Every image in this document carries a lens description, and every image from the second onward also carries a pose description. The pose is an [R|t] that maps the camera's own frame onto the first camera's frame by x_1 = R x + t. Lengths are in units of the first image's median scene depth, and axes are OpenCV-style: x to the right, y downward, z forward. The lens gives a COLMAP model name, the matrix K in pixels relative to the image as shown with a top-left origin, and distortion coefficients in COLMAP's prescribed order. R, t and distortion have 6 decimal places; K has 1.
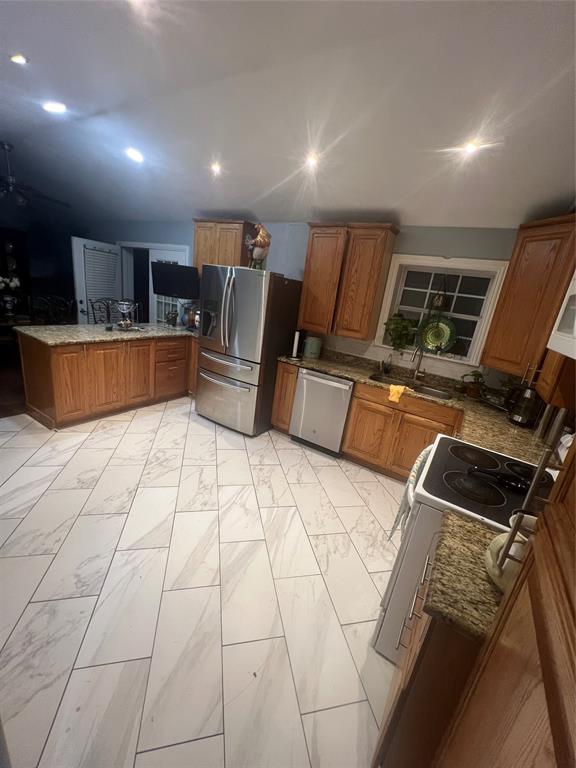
lens RADIAL K [[306.2, 0, 290.9], [0, 306.2, 381.6], [0, 0, 1]] dist [-0.001814, -0.000039]
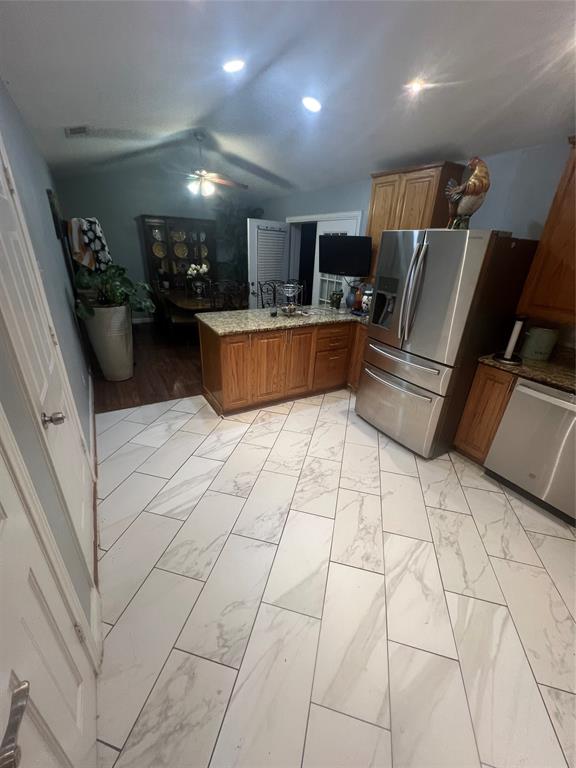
lens RADIAL K [[306.2, 0, 290.9], [0, 306.2, 381.6], [0, 0, 1]] dist [-0.001814, -0.000039]
pose [[0.885019, 0.103777, -0.453842, -0.101619], [-0.063988, 0.992702, 0.102213, -0.069596], [0.461137, -0.061420, 0.885201, 0.184021]]
